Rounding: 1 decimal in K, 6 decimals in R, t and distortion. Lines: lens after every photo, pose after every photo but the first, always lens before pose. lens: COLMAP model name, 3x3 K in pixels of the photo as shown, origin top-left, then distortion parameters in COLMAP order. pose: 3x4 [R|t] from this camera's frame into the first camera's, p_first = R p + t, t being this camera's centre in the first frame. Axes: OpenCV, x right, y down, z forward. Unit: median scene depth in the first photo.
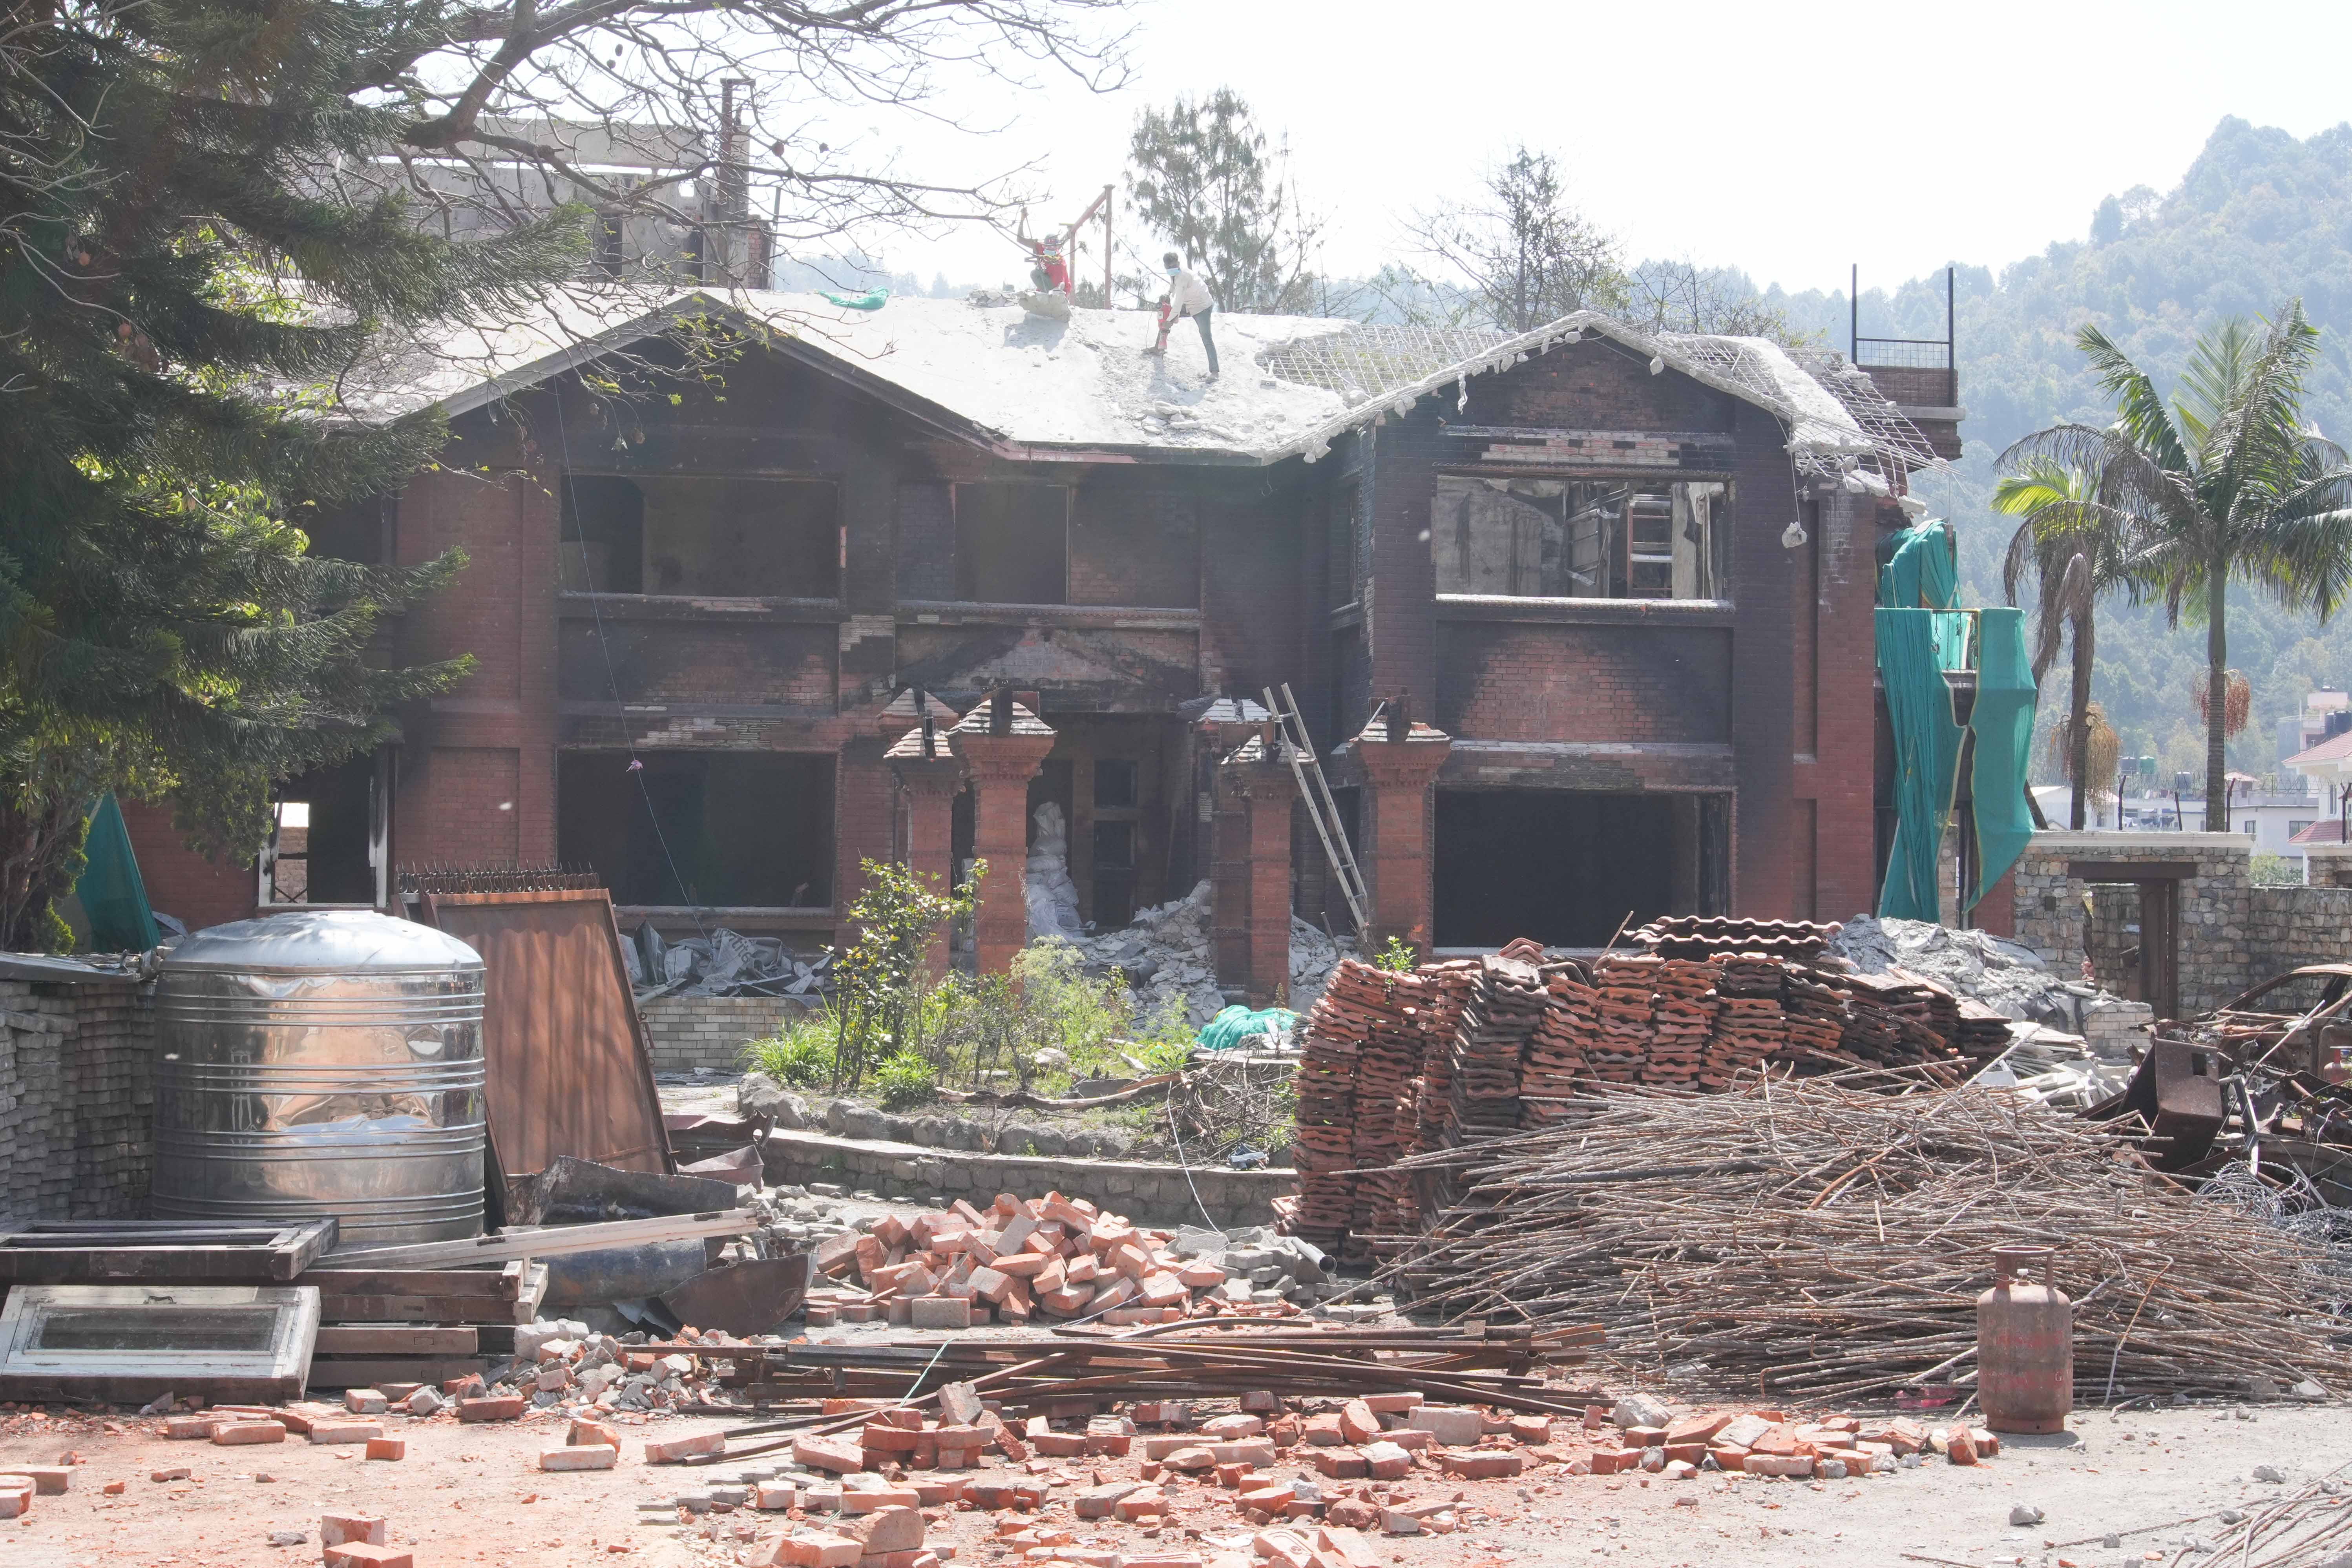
lens RADIAL K [[3601.2, 0, 1173.3], [0, 3601.2, 781.5], [0, 0, 1]] dist [-0.004891, 0.000000]
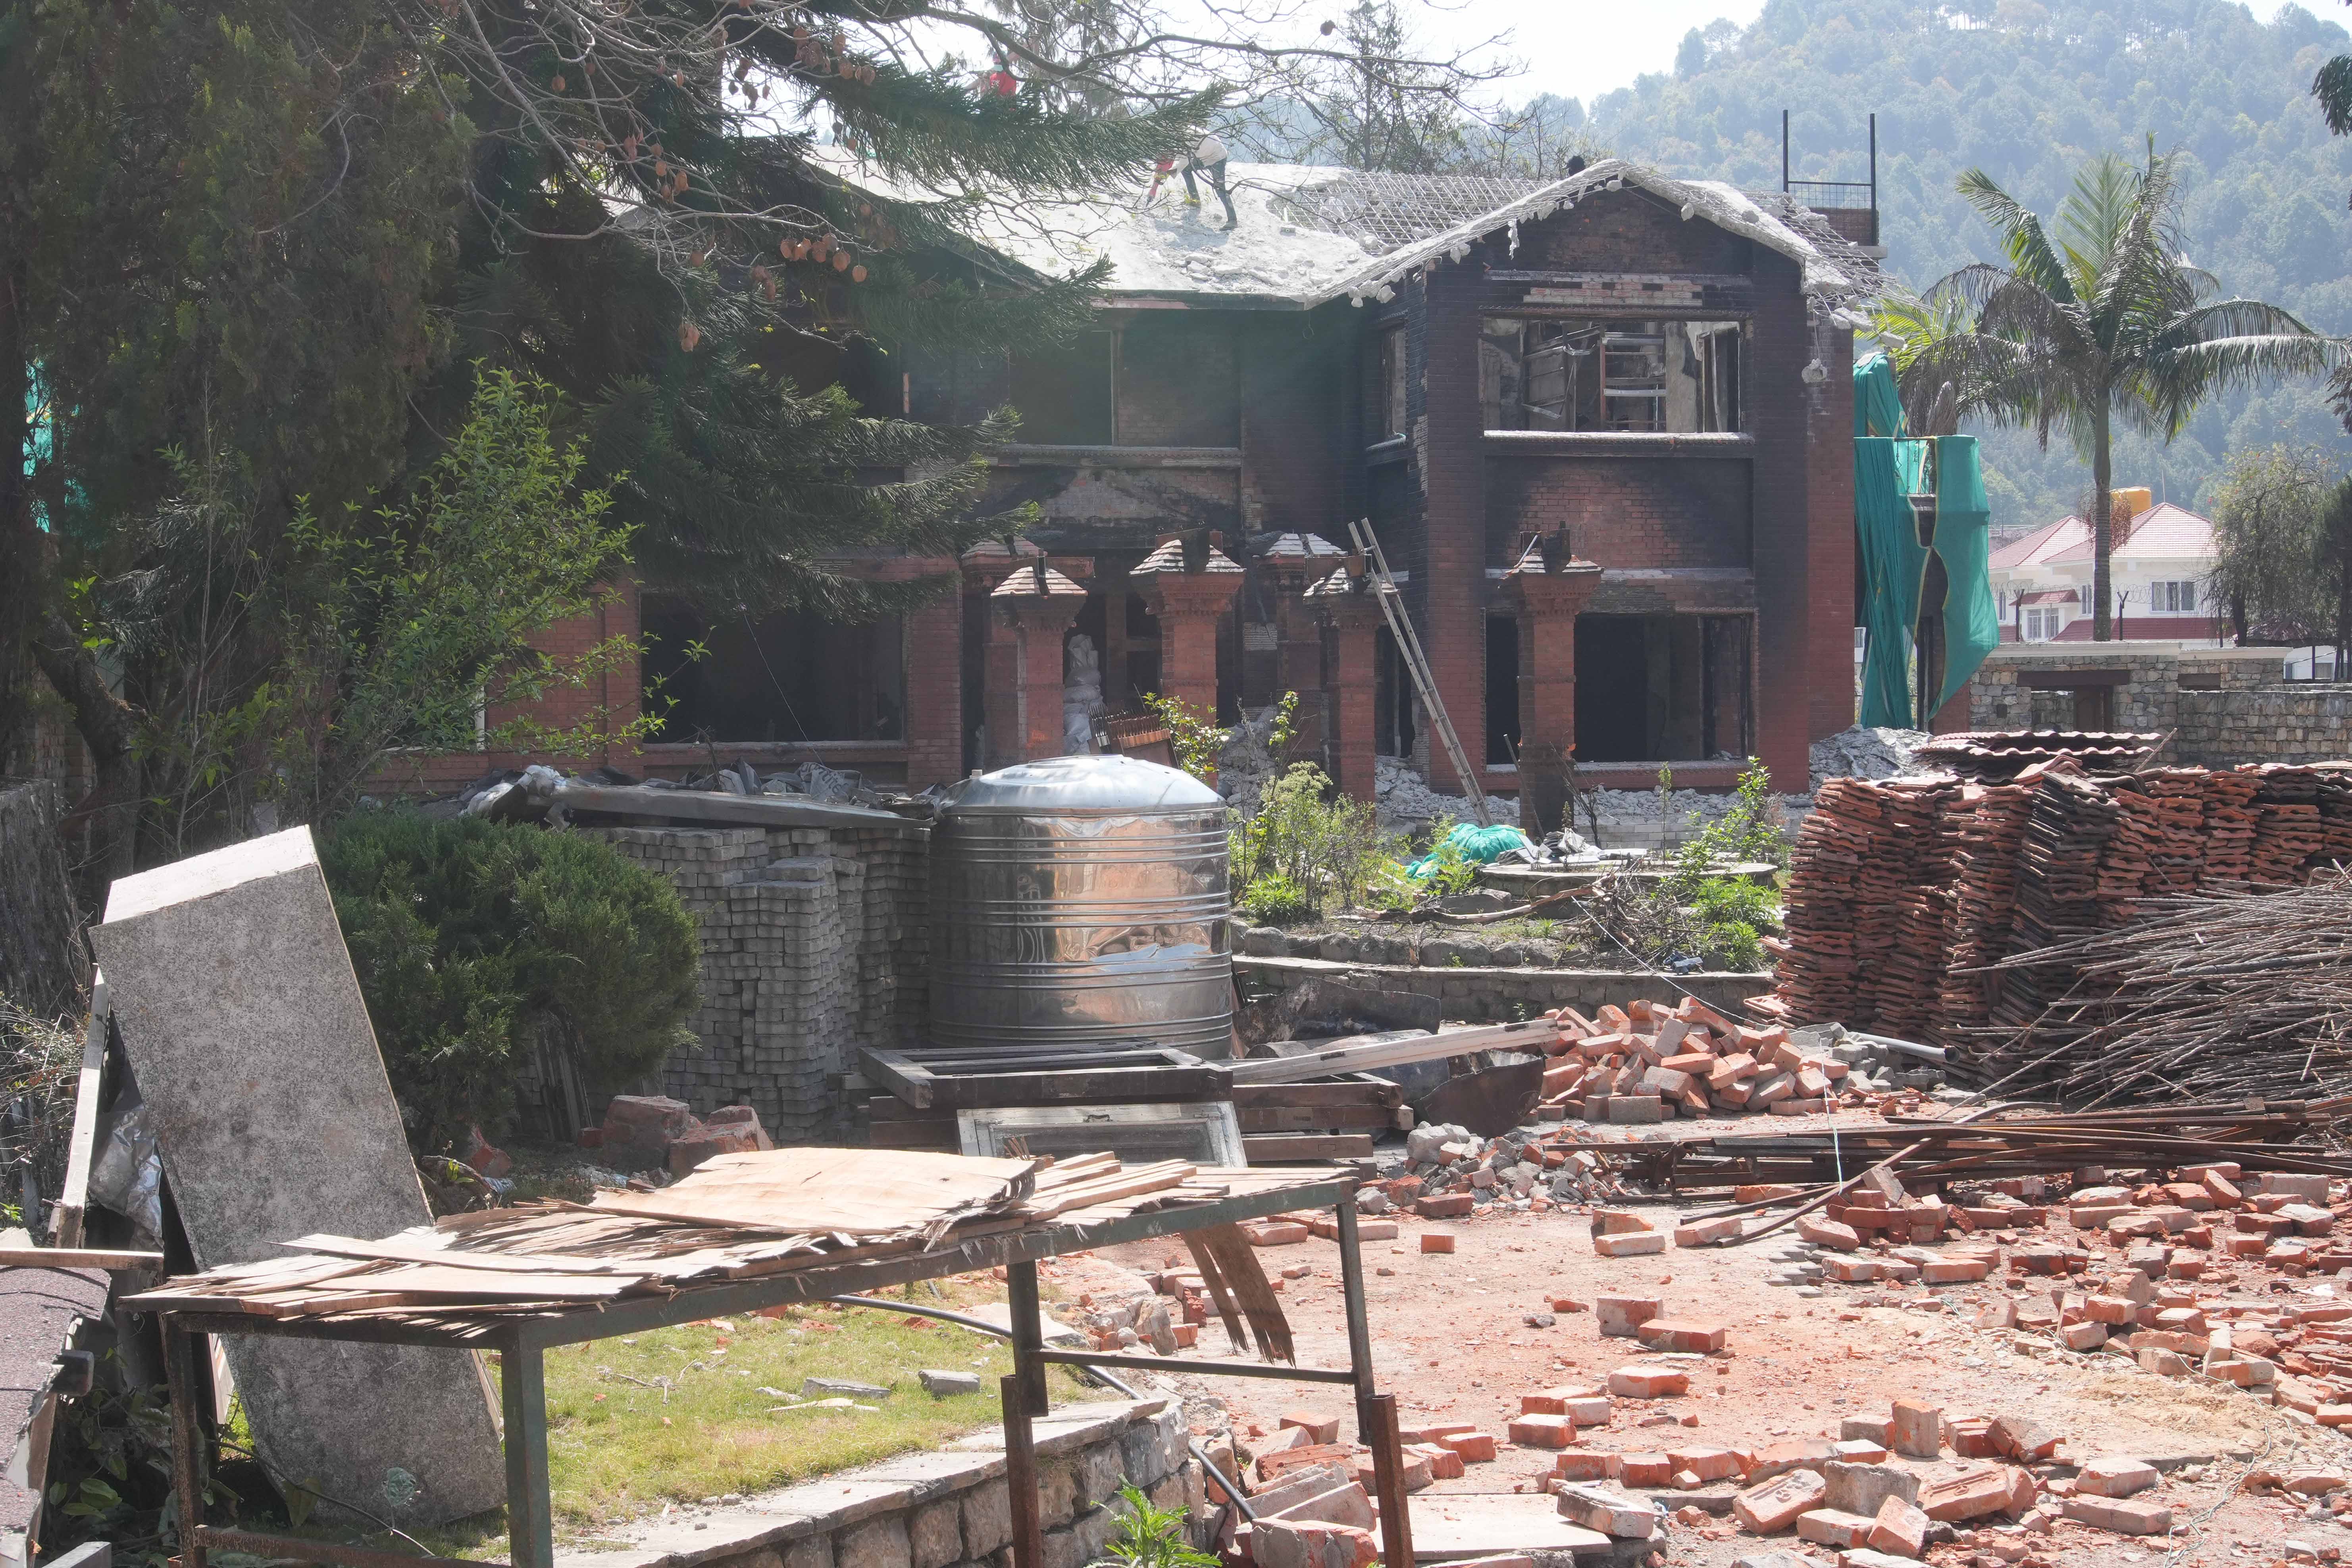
lens RADIAL K [[3489.6, 0, 1164.3], [0, 3489.6, 801.3], [0, 0, 1]] dist [-0.005552, 0.000000]
pose [[0.994582, -0.024323, 0.101073, -0.126412], [0.018616, 0.998199, 0.057034, -0.003659], [-0.102278, -0.054844, 0.993243, -0.013407]]
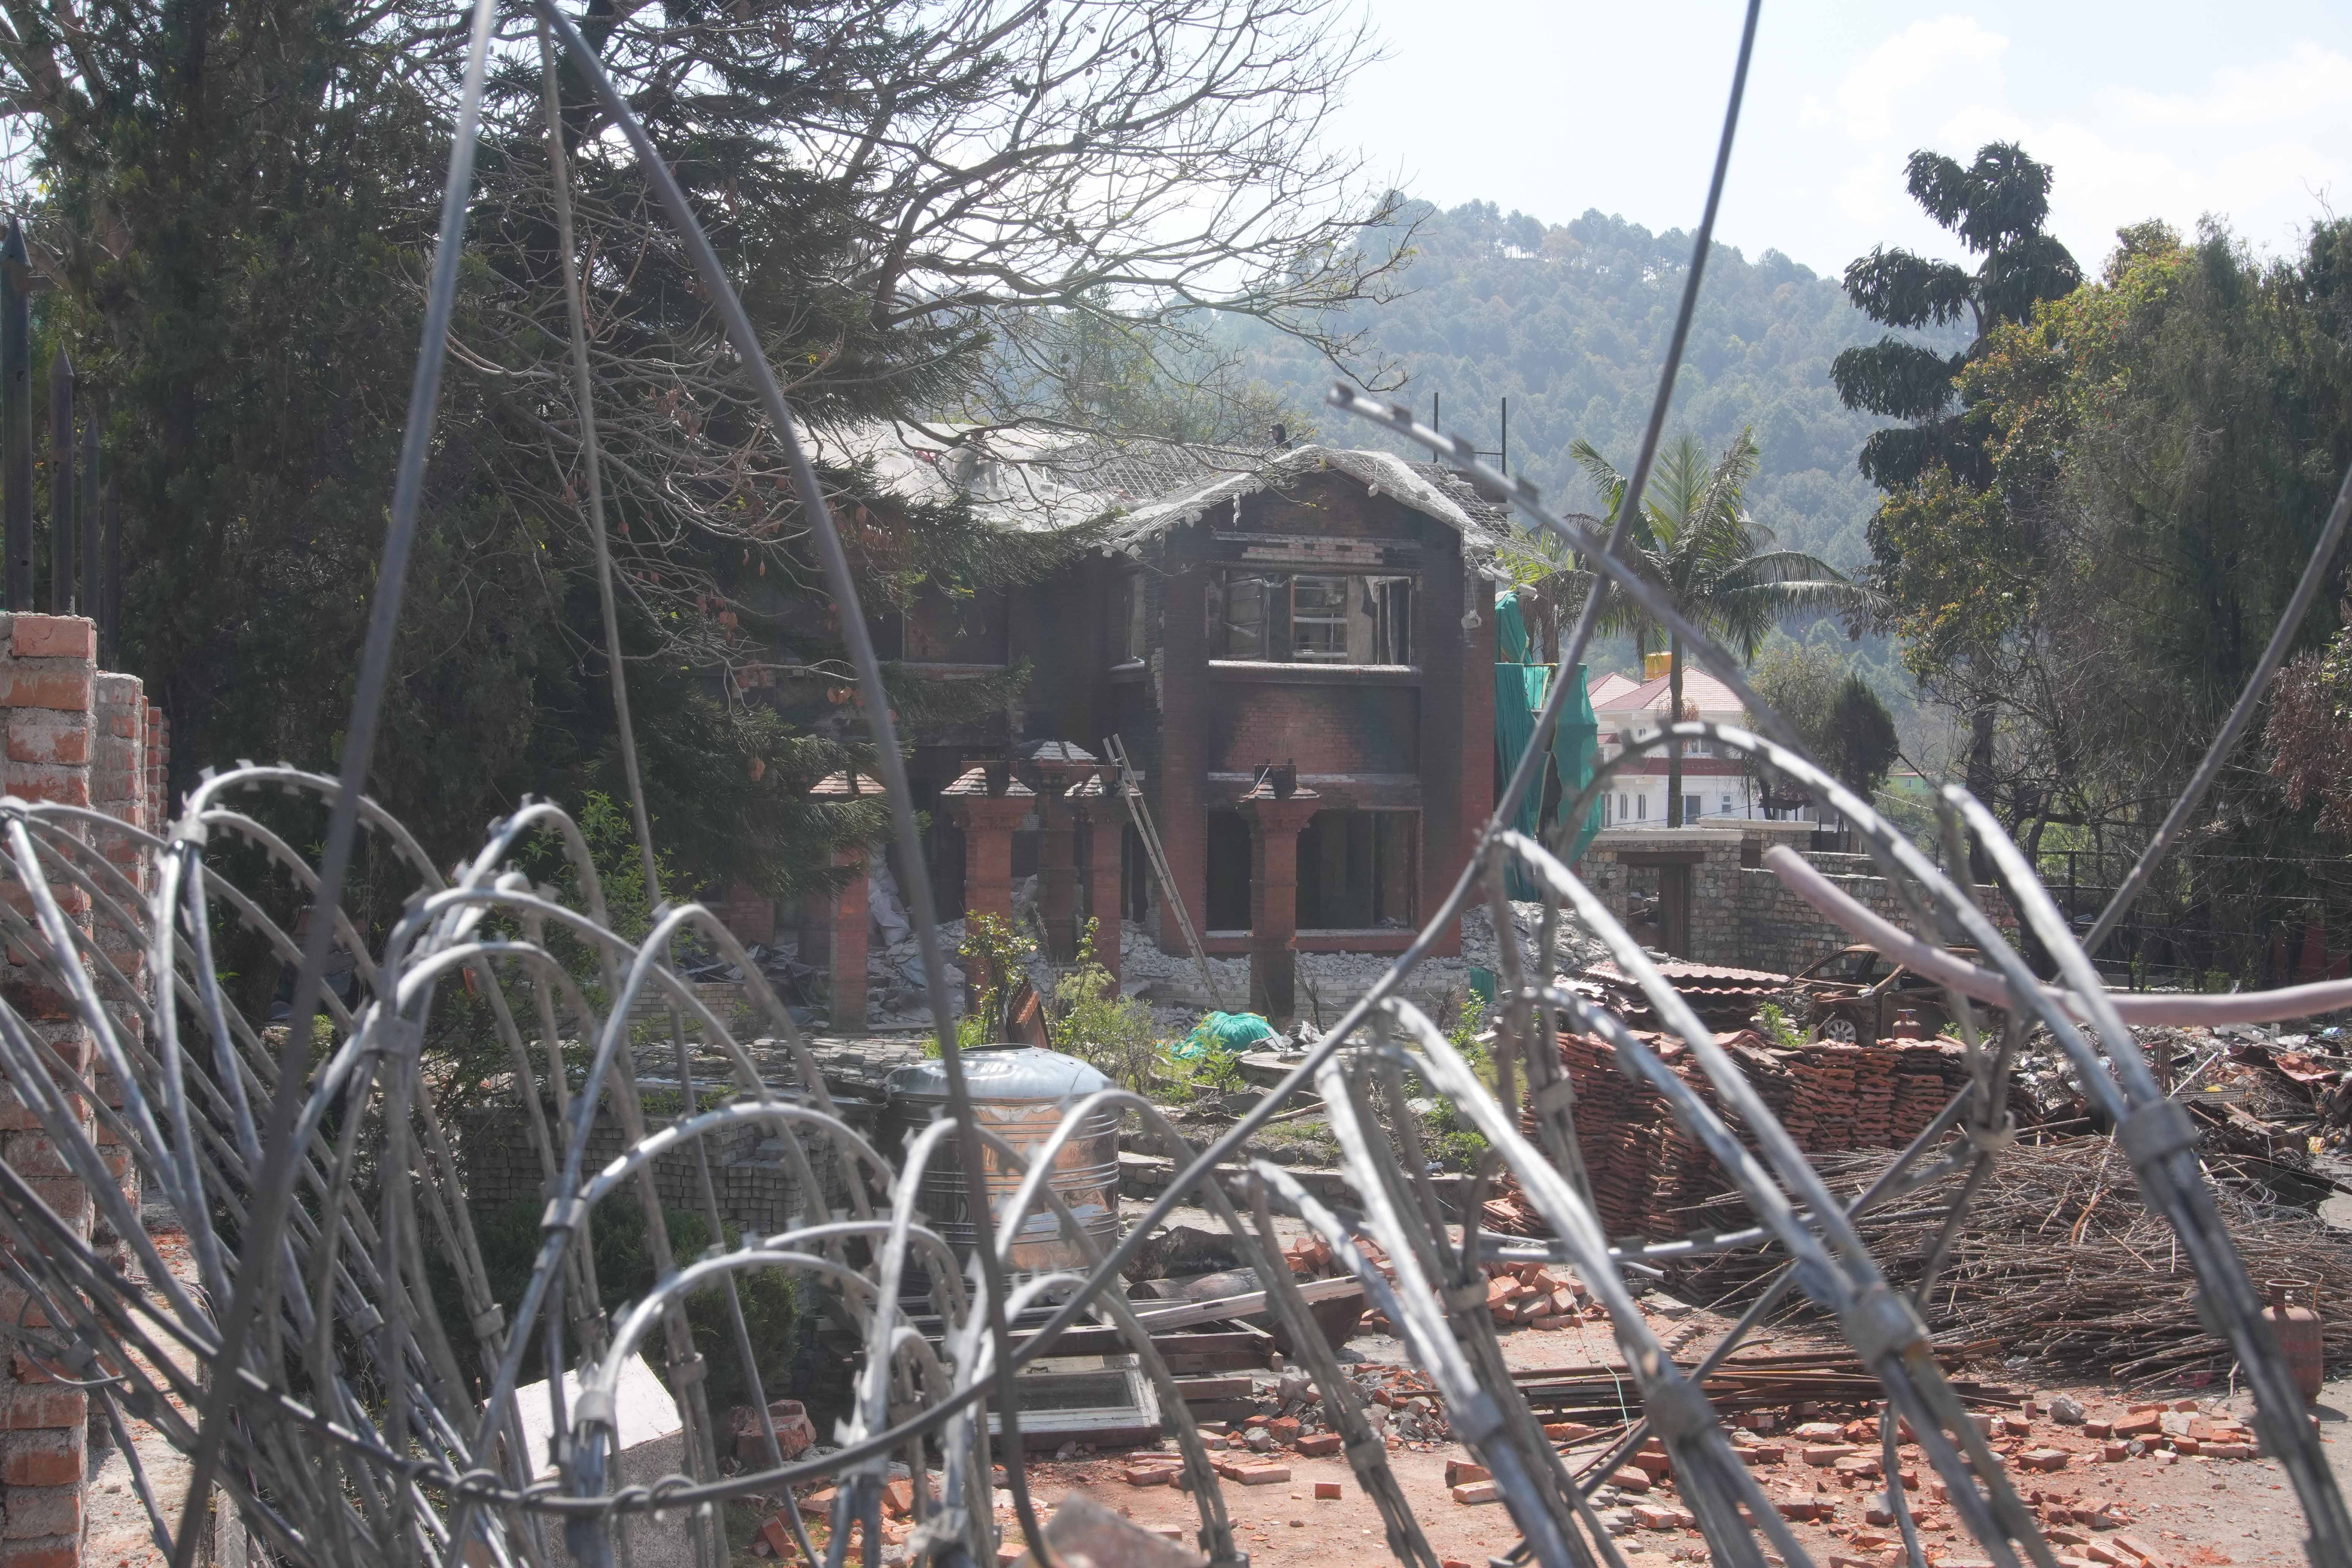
lens RADIAL K [[2878.2, 0, 1177.1], [0, 2878.2, 792.3], [0, 0, 1]] dist [-0.018574, 0.000000]
pose [[0.977541, -0.000923, 0.210745, -0.158332], [-0.005668, 0.999513, 0.030671, -0.036475], [-0.210671, -0.031176, 0.977060, -0.019468]]
